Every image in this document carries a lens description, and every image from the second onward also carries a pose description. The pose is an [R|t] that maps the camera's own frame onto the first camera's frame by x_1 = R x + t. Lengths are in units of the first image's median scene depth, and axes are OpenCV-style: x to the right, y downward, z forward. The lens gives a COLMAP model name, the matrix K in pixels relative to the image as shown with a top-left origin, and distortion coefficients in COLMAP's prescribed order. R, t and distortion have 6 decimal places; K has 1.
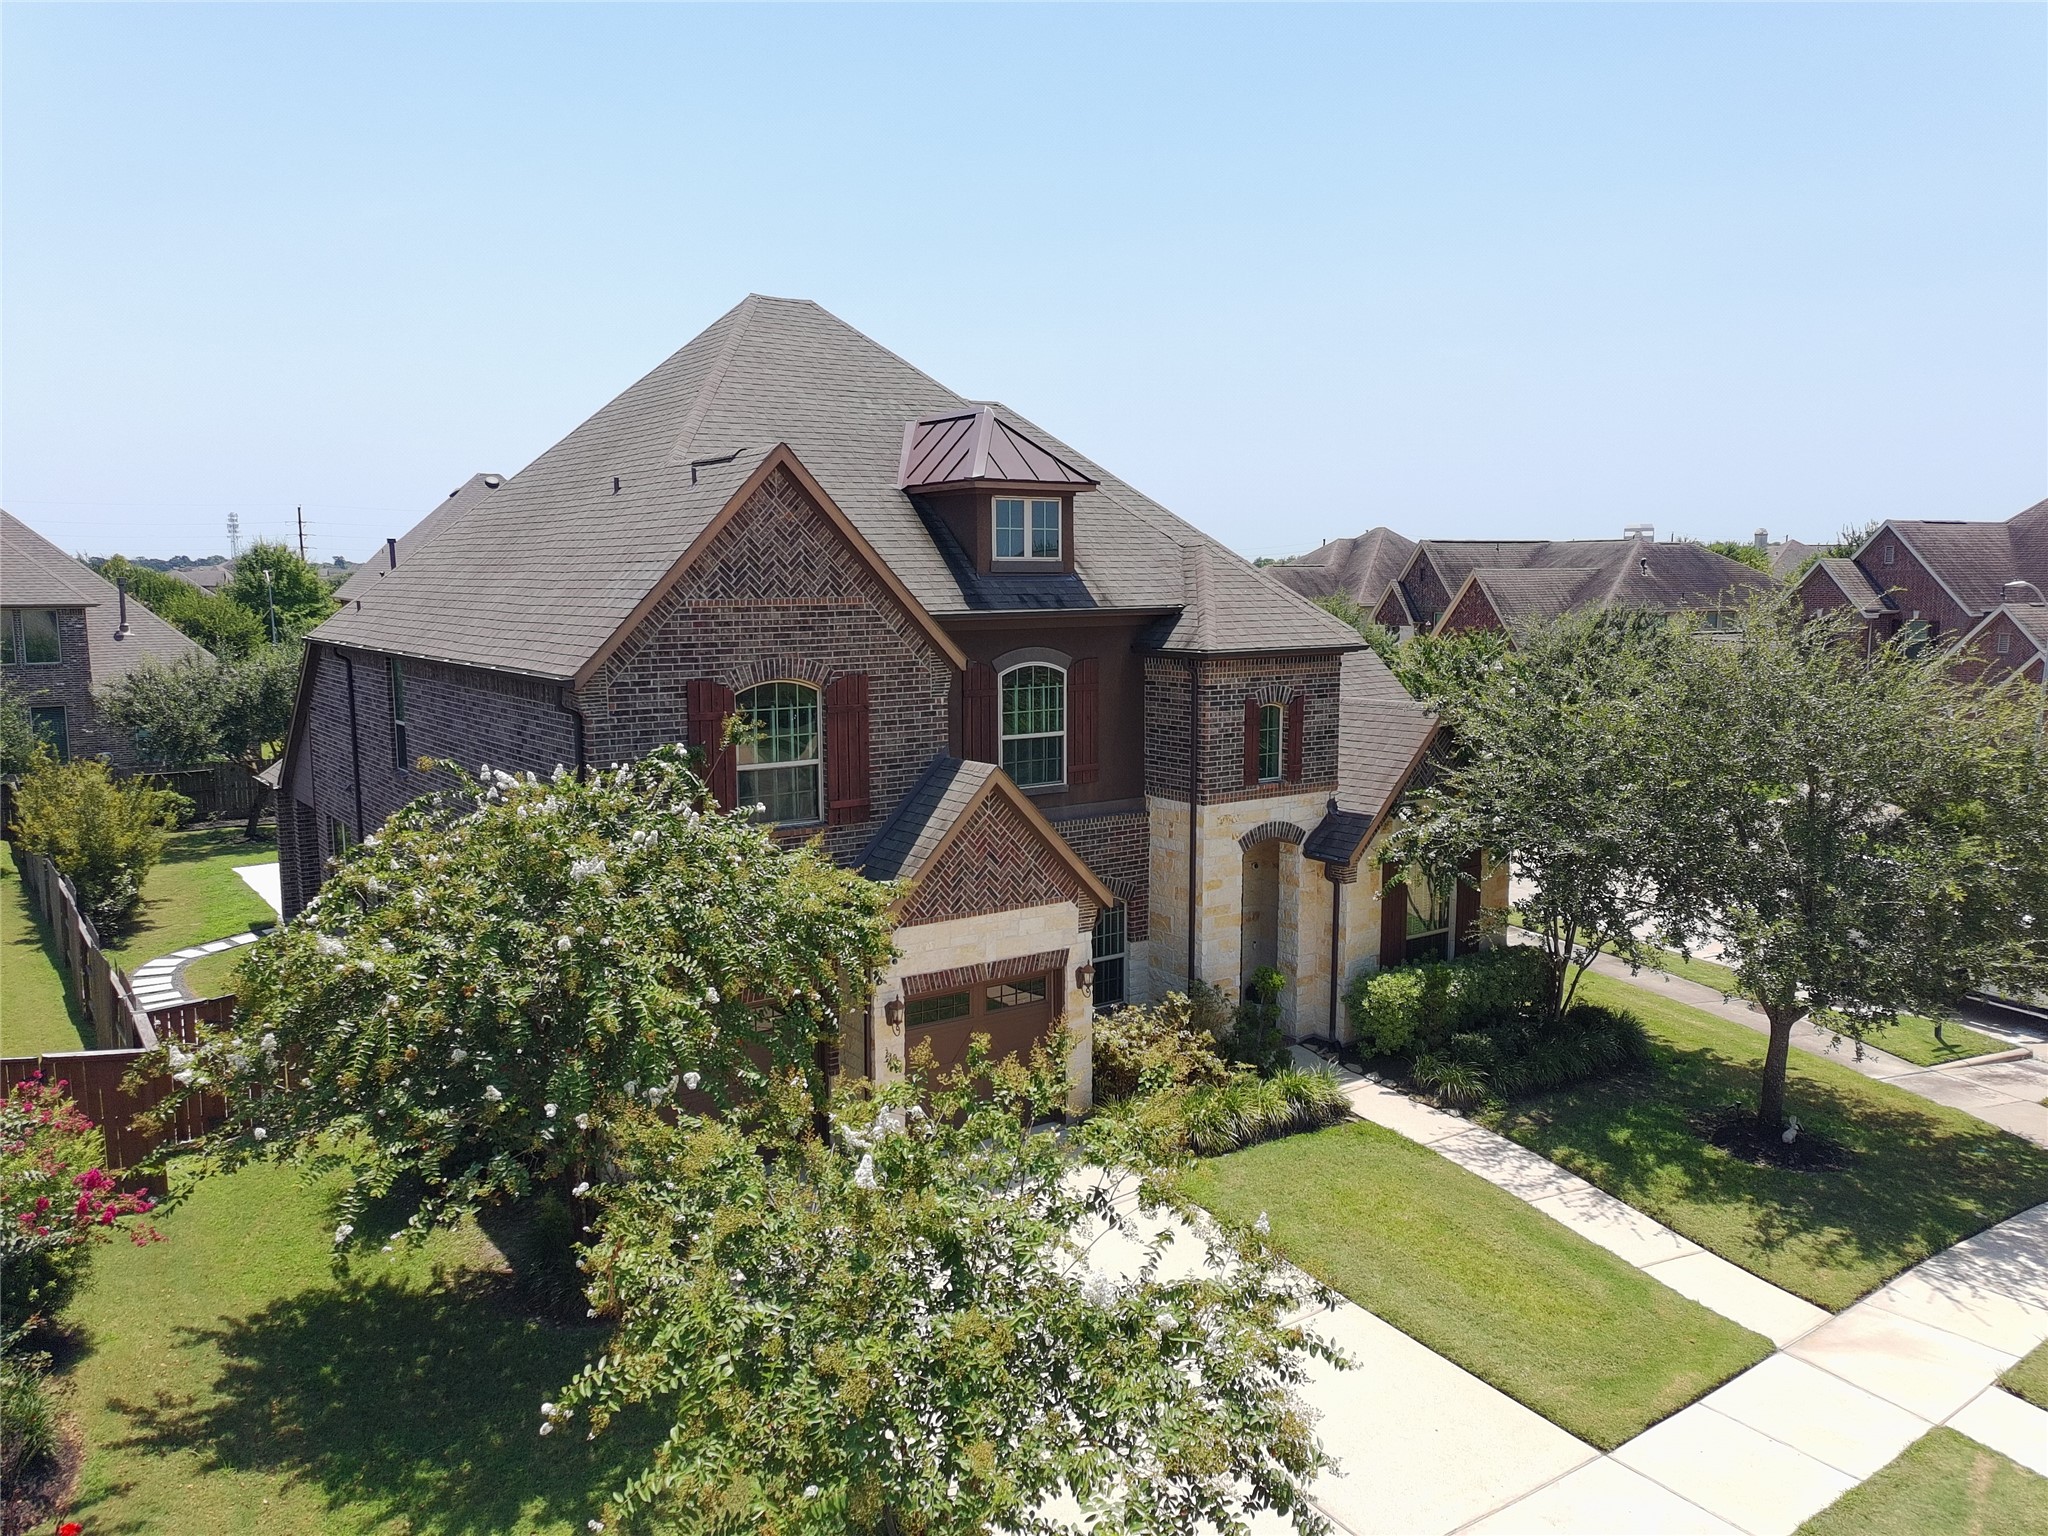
lens RADIAL K [[1503.2, 0, 1024.0], [0, 1503.2, 768.0], [0, 0, 1]] dist [0.085373, -0.071830]
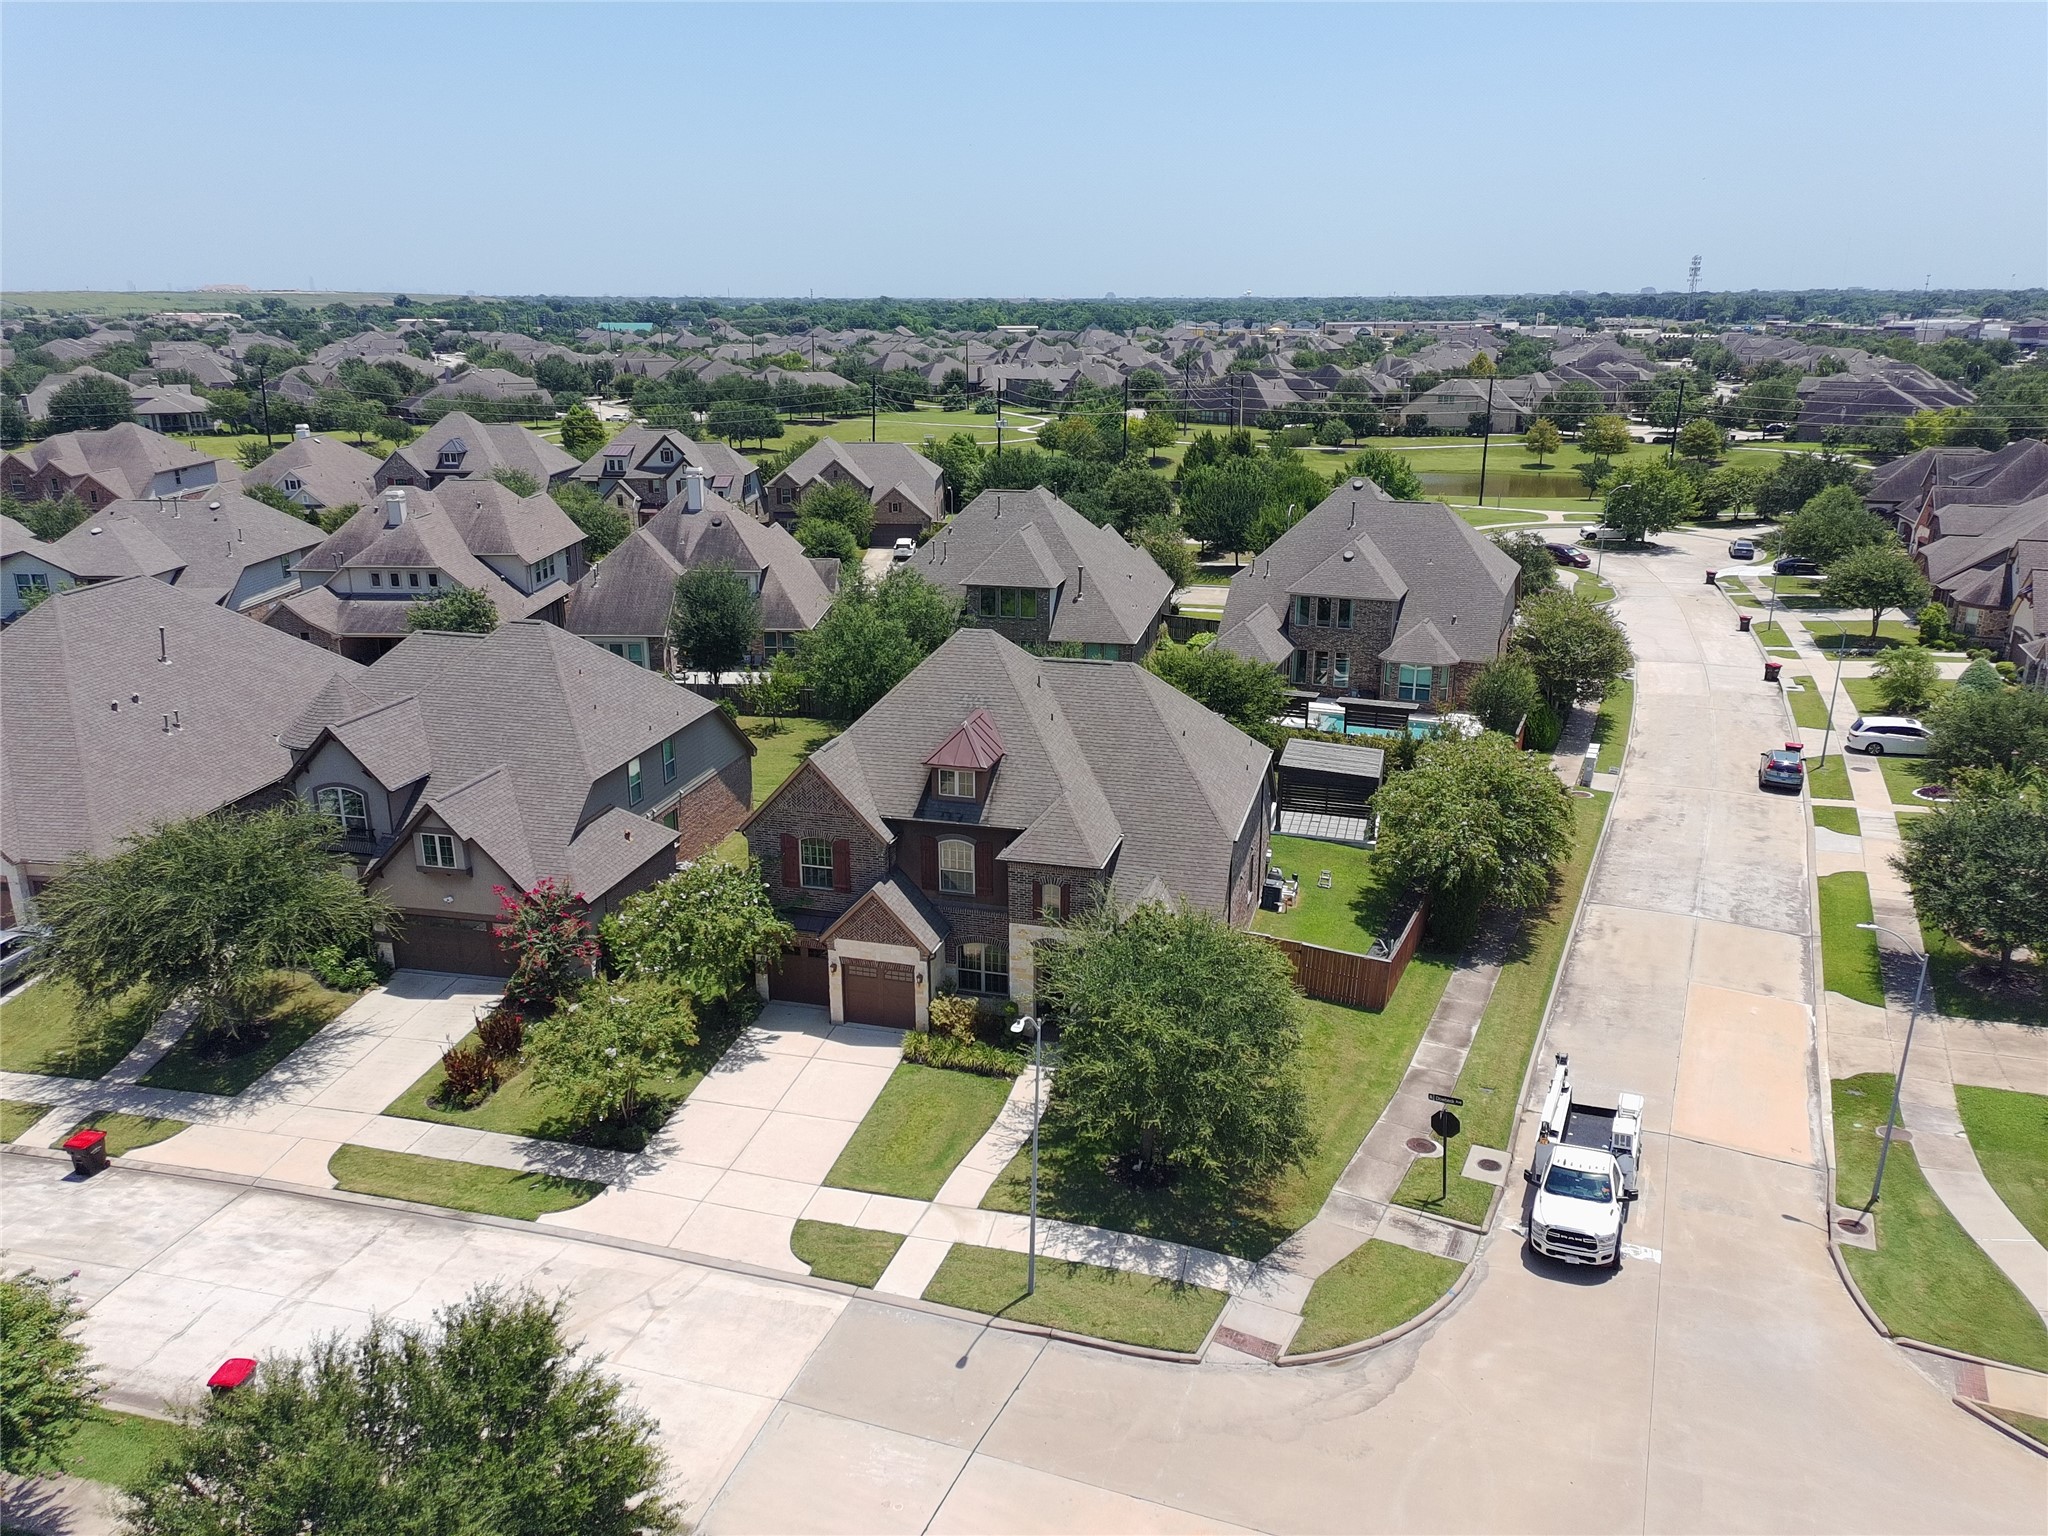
lens RADIAL K [[1503.2, 0, 1024.0], [0, 1503.2, 768.0], [0, 0, 1]] dist [0.085373, -0.071830]
pose [[0.627218, 0.232430, -0.743353, 1.885641], [-0.100432, 0.970600, 0.218743, -0.742288], [0.772341, -0.062543, 0.632122, -0.374114]]
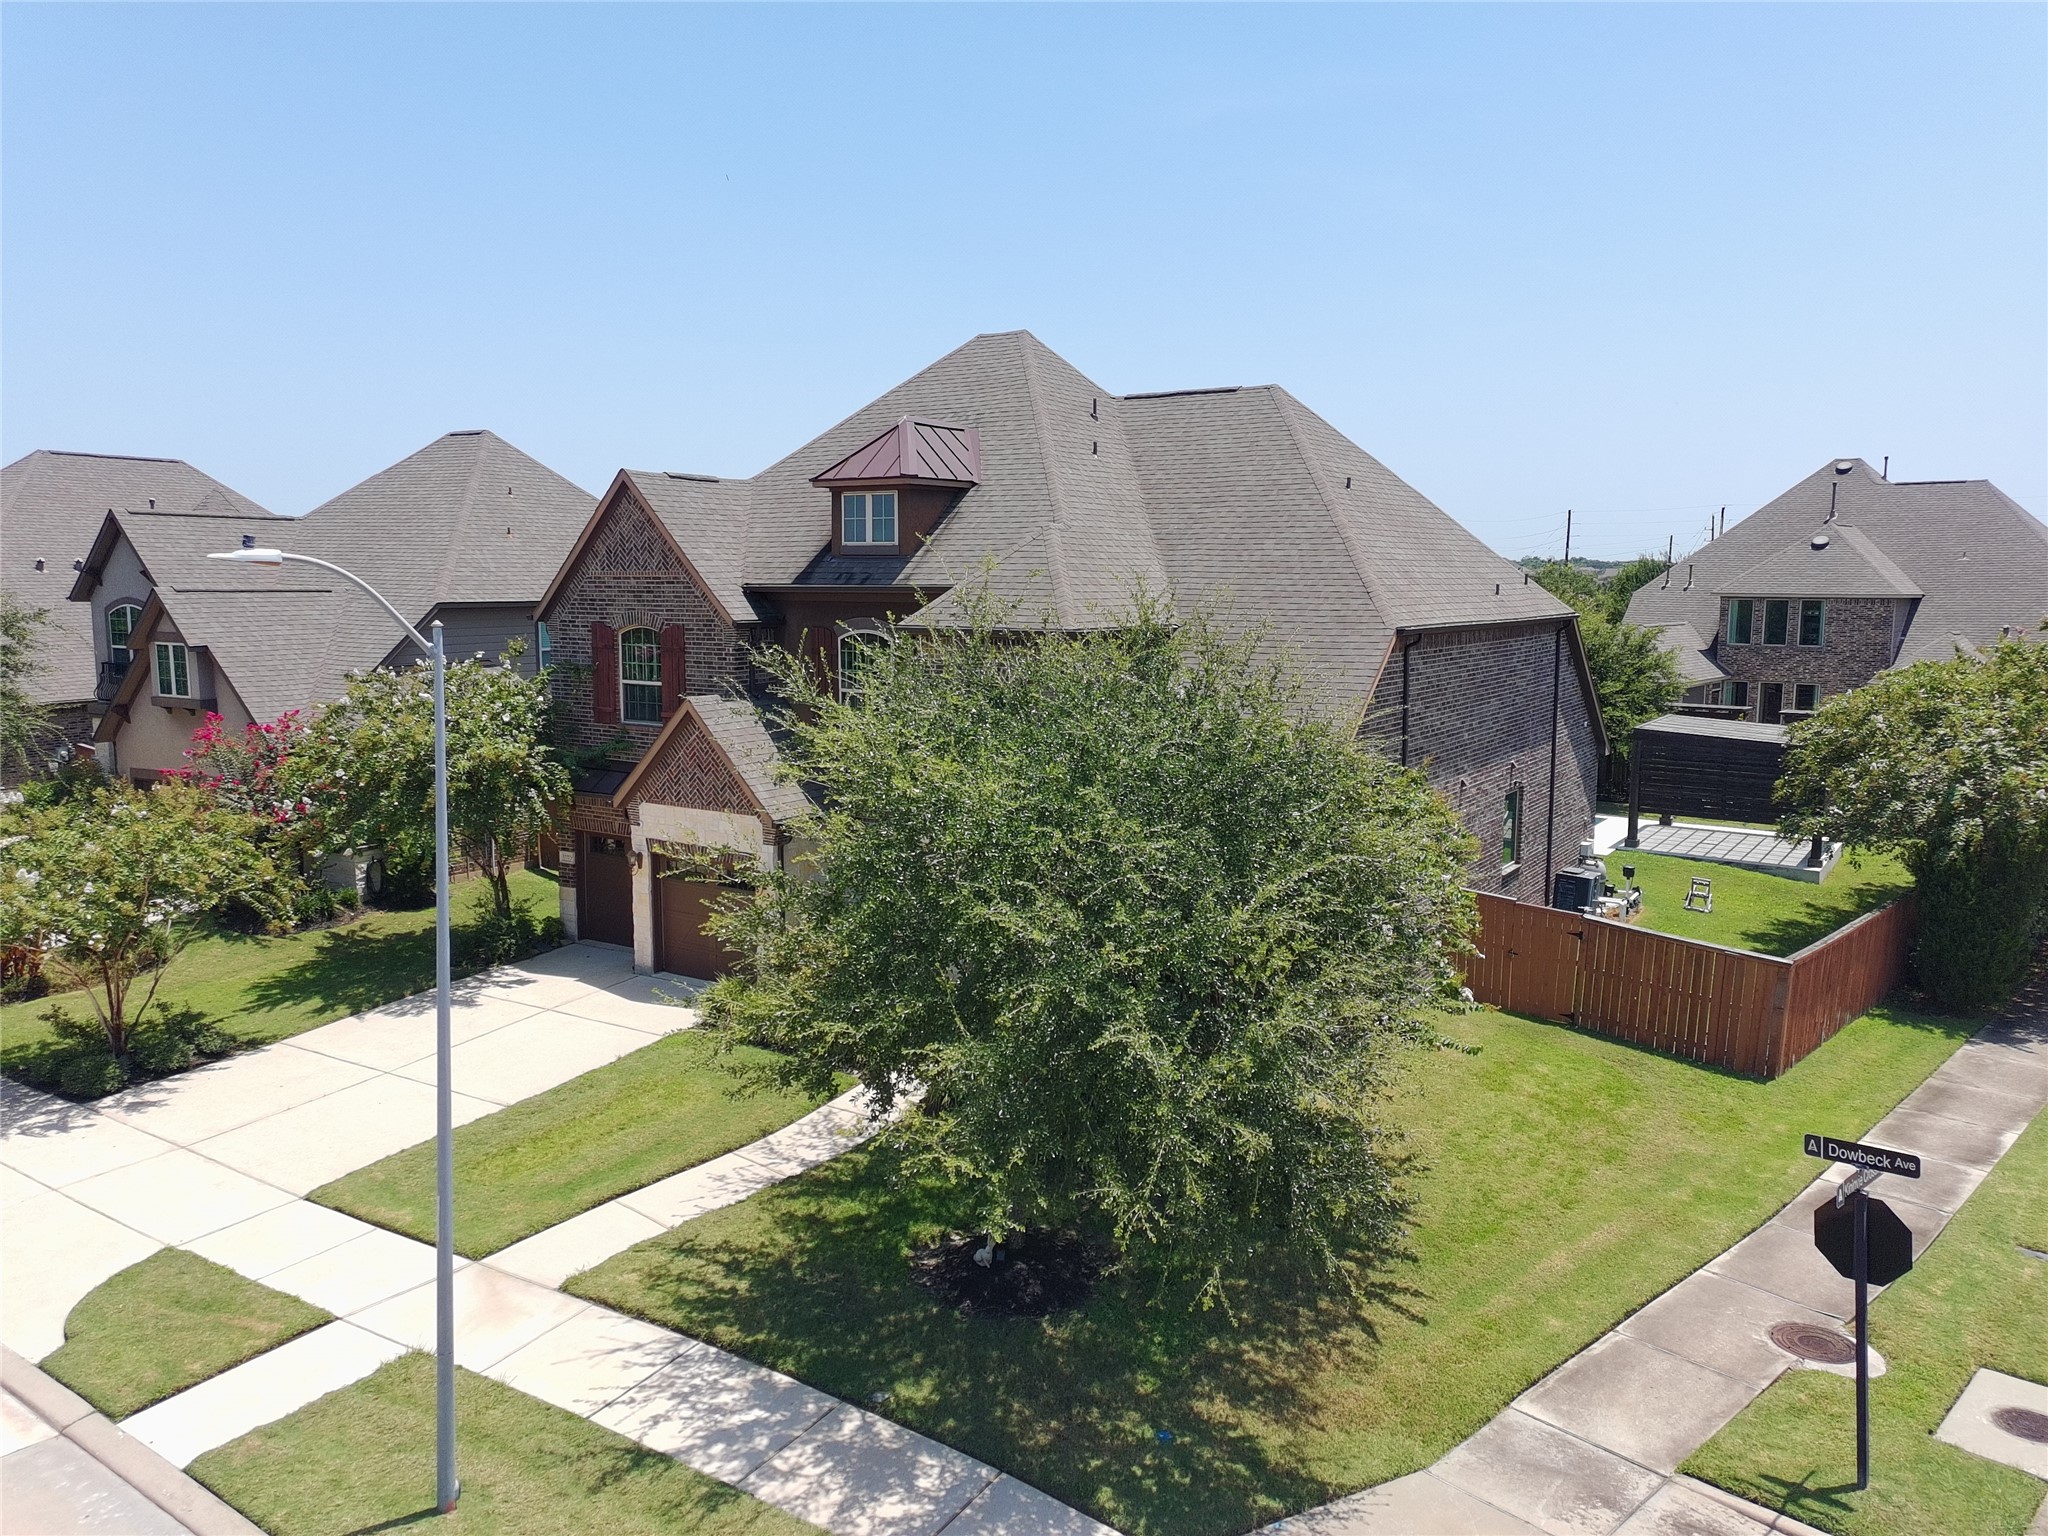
lens RADIAL K [[1503.2, 0, 1024.0], [0, 1503.2, 768.0], [0, 0, 1]] dist [0.085373, -0.071830]
pose [[0.354790, 0.123681, -0.926729, 1.282233], [-0.124241, 0.988658, 0.084382, -0.085898], [0.926654, 0.085200, 0.366132, 0.752825]]
